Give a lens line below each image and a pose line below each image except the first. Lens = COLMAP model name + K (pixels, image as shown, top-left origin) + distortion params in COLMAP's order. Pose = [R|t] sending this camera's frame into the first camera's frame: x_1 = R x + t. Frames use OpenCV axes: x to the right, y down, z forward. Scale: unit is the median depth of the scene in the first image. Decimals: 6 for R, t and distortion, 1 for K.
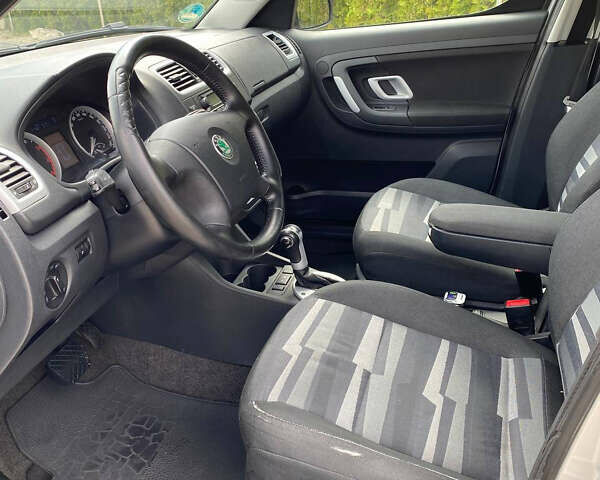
lens RADIAL K [[607.6, 0, 300.0], [0, 607.6, 222.5], [0, 0, 1]] dist [0.098103, -0.322317]
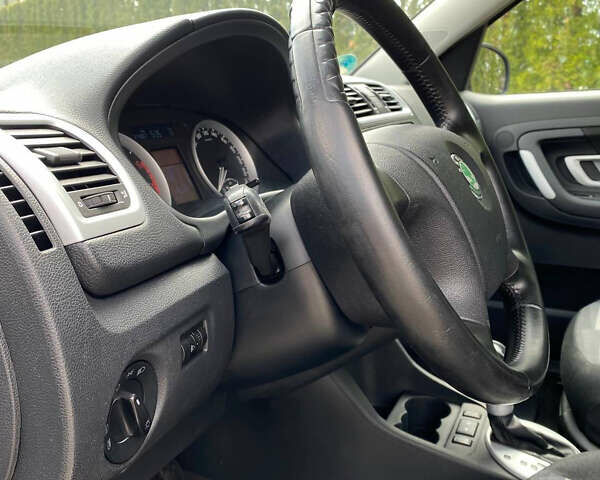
lens RADIAL K [[607.6, 0, 300.0], [0, 607.6, 222.5], [0, 0, 1]] dist [0.098103, -0.322317]
pose [[0.986236, 0.084127, -0.142343, -0.175994], [-0.109031, 0.978086, -0.177369, 0.023364], [0.124303, 0.190447, 0.973796, 0.430045]]
